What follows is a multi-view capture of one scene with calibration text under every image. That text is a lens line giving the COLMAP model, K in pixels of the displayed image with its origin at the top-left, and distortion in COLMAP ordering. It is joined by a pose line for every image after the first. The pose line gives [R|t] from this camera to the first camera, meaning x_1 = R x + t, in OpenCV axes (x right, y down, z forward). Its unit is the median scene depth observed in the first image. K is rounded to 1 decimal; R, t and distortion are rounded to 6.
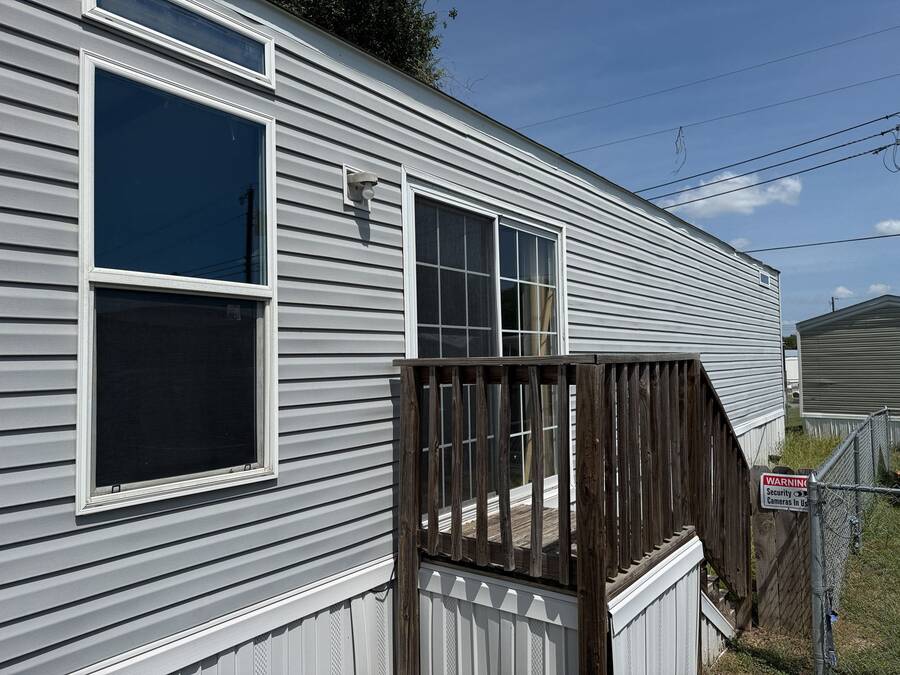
lens RADIAL K [[634.2, 0, 450.2], [0, 634.2, 341.5], [0, 0, 1]] dist [0.001081, 0.000915]
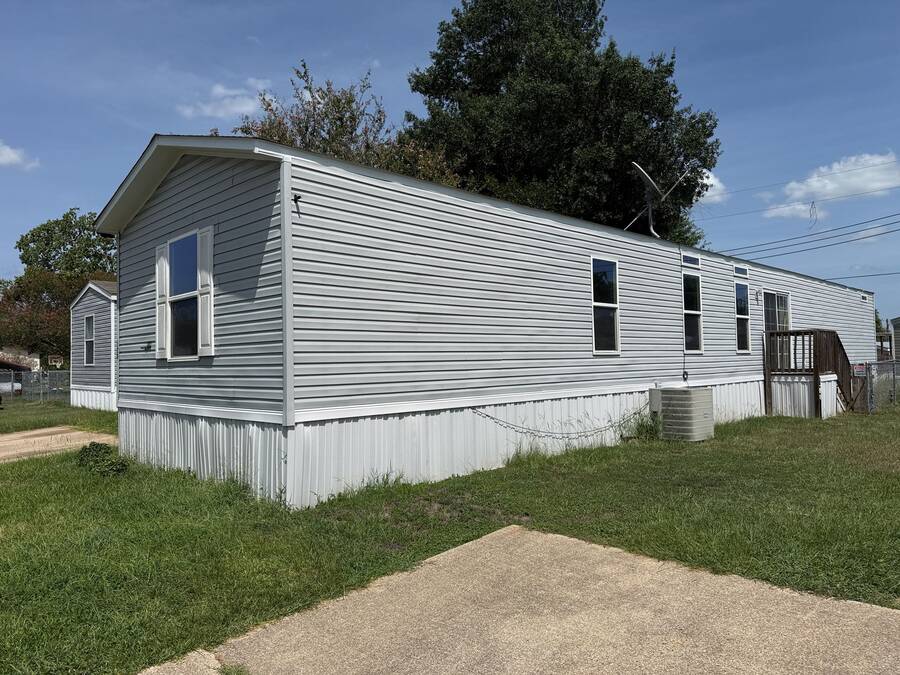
lens RADIAL K [[634.2, 0, 449.7], [0, 634.2, 335.6], [0, 0, 1]] dist [0.001081, 0.000915]
pose [[0.989833, -0.001273, -0.142226, -1.485953], [0.001476, 0.999998, 0.001327, 0.046928], [0.142224, -0.001524, 0.989833, -3.385811]]
